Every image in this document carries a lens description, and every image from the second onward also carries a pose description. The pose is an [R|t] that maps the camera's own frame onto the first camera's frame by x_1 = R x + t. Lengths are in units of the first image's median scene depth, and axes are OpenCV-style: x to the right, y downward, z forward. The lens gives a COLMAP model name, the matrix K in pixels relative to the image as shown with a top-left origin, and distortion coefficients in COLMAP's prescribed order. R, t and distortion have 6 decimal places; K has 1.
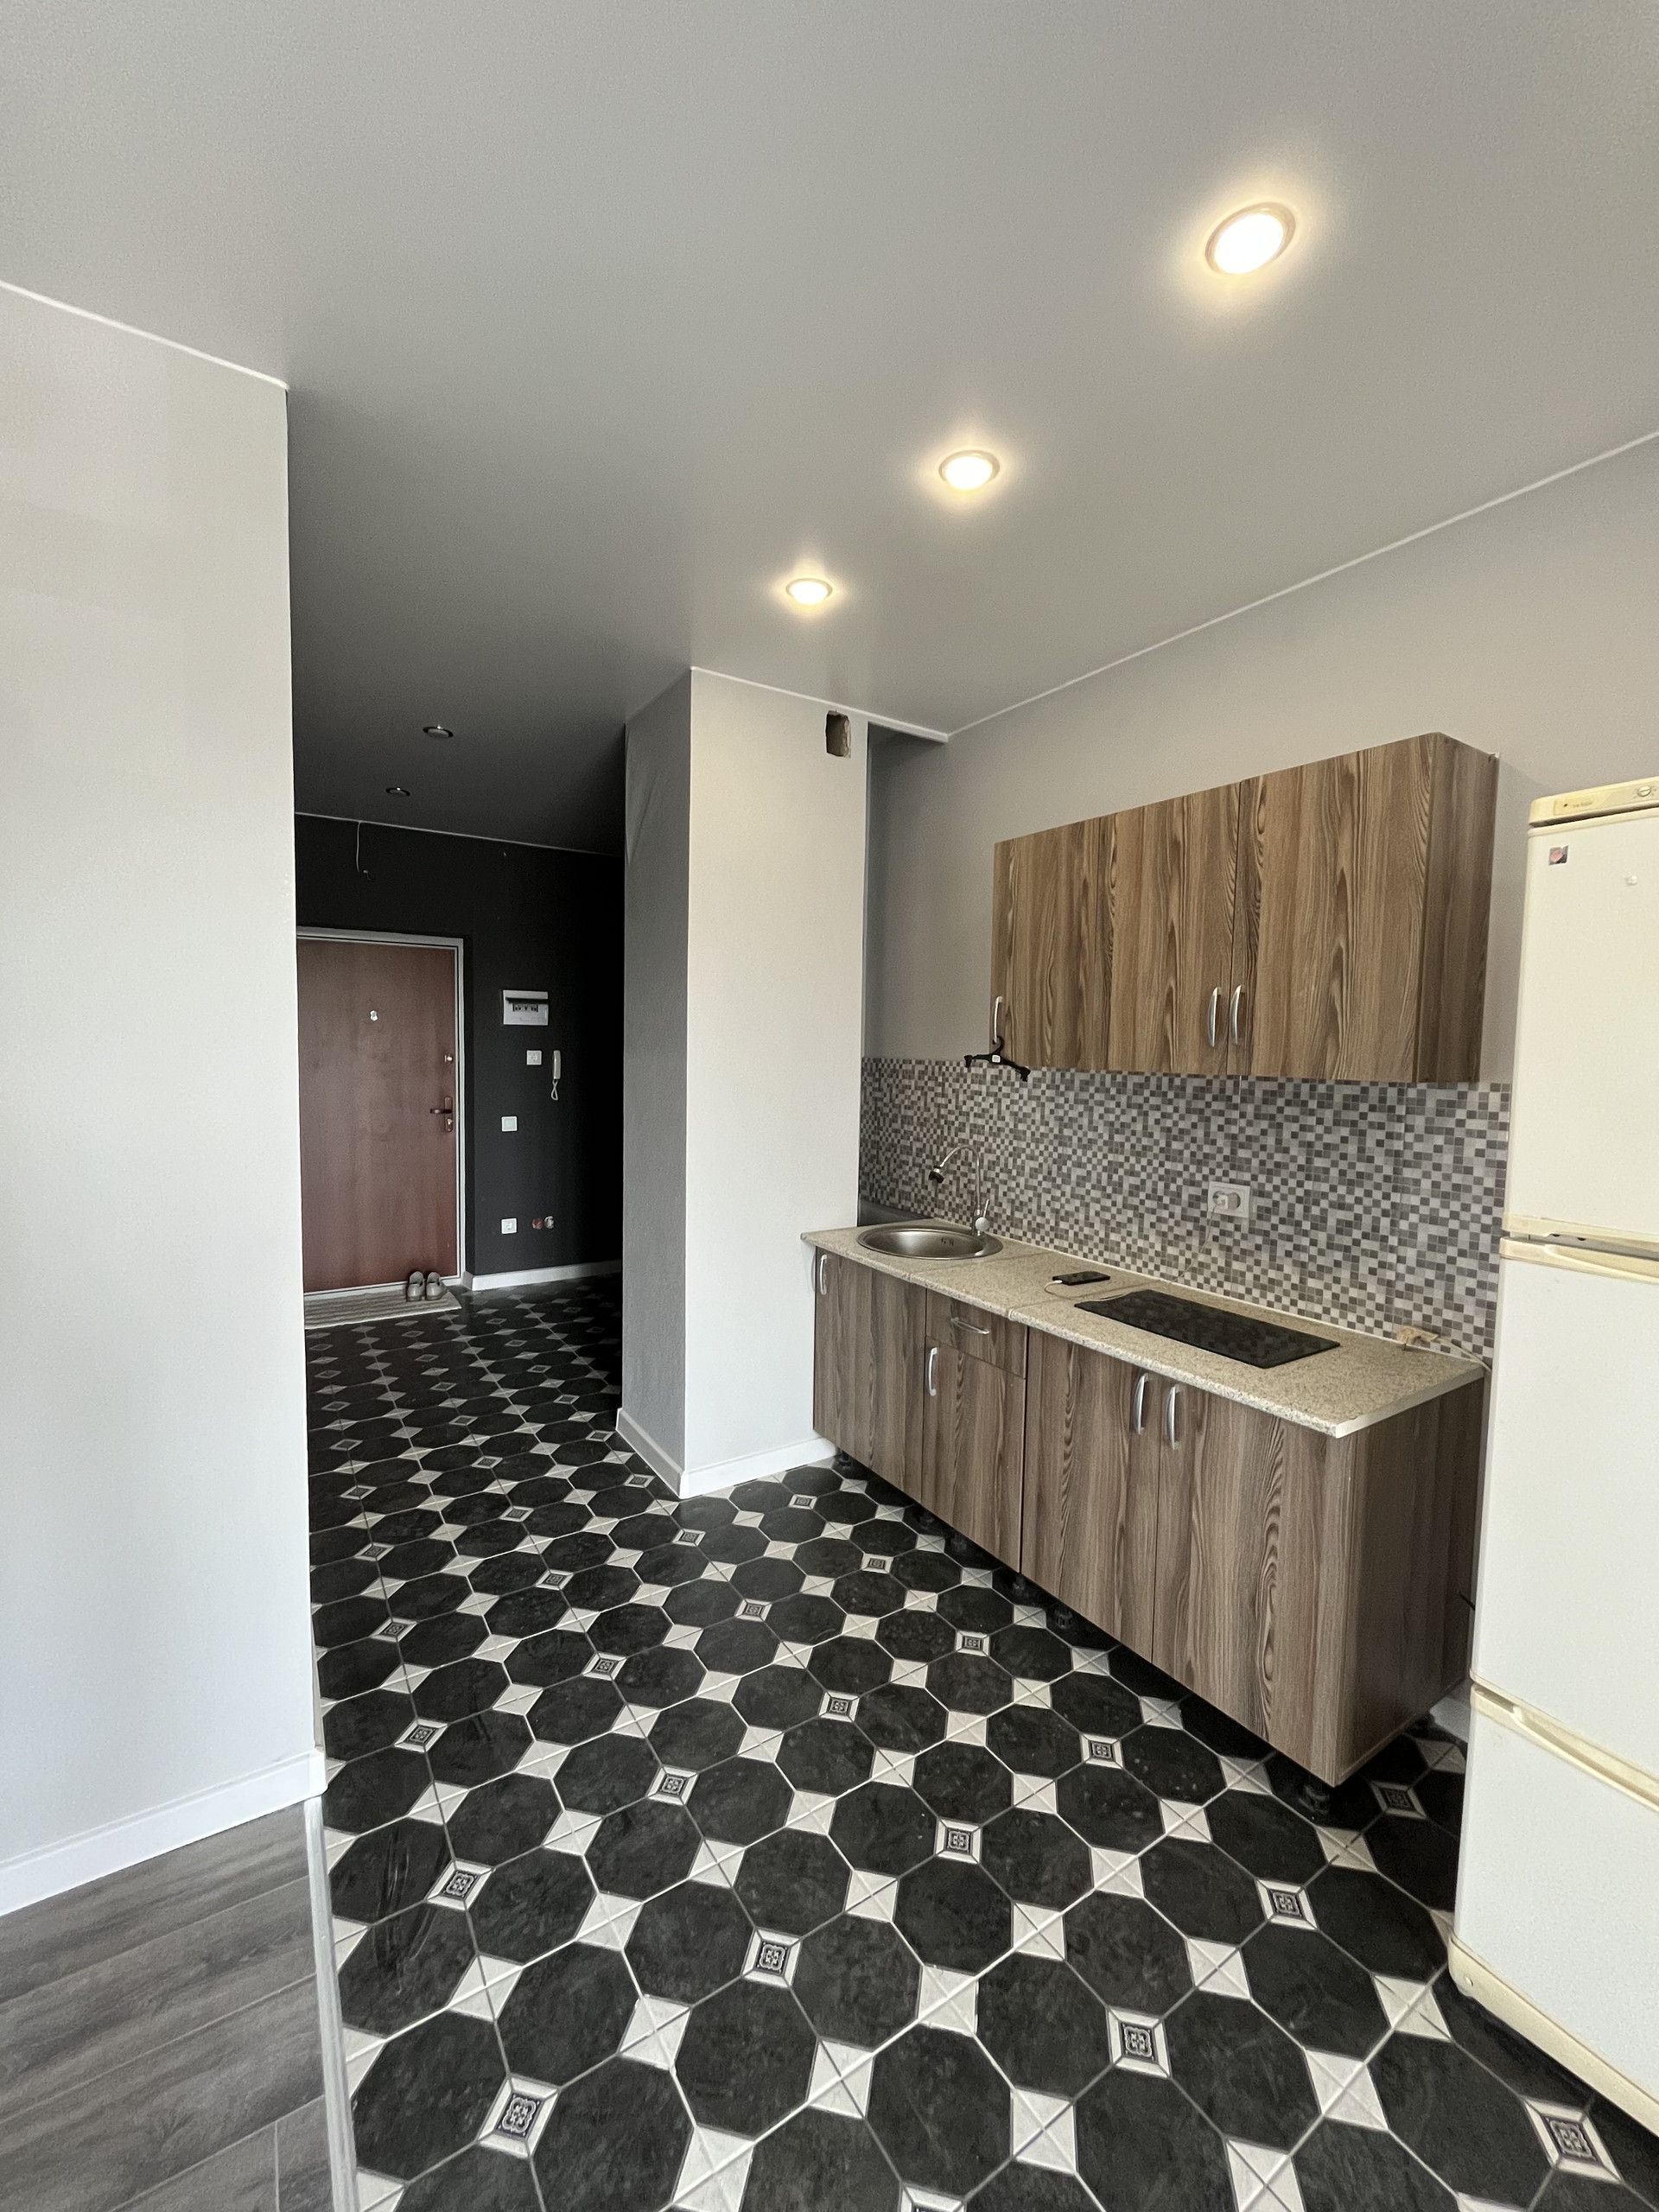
lens RADIAL K [[891.0, 0, 828.5], [0, 891.0, 1098.6], [0, 0, 1]] dist [-0.004090, -0.000767]
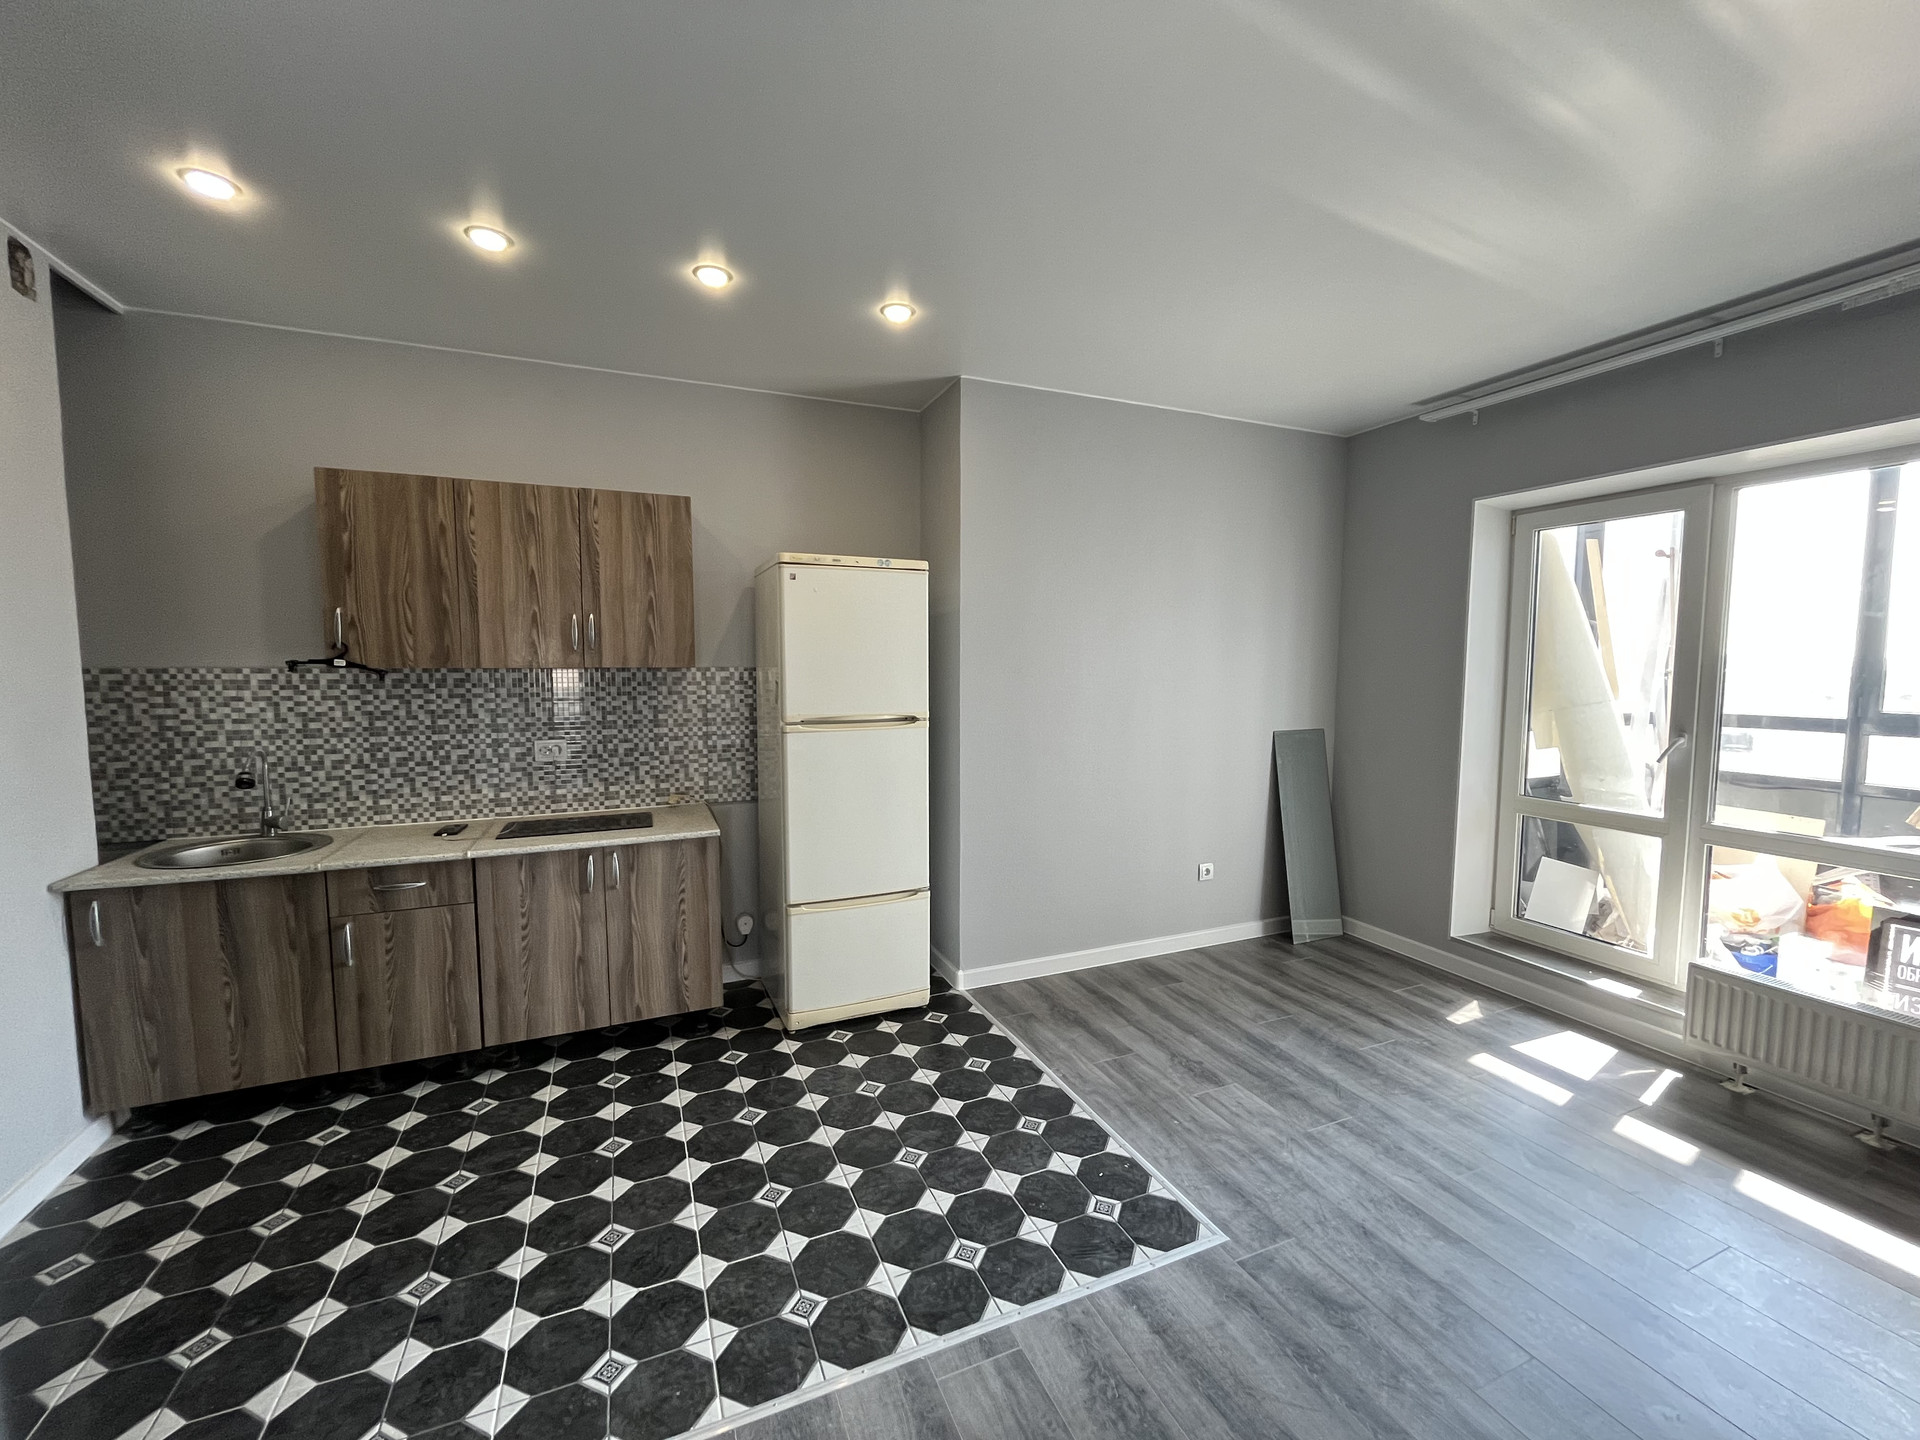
lens RADIAL K [[773.4, 0, 957.3], [0, 773.4, 718.3], [0, 0, 1]] dist [-0.004090, -0.000767]
pose [[0.173563, -0.093692, 0.980356, -0.781143], [0.060845, 0.994583, 0.084280, -0.011900], [-0.982941, 0.045022, 0.178324, 0.076930]]
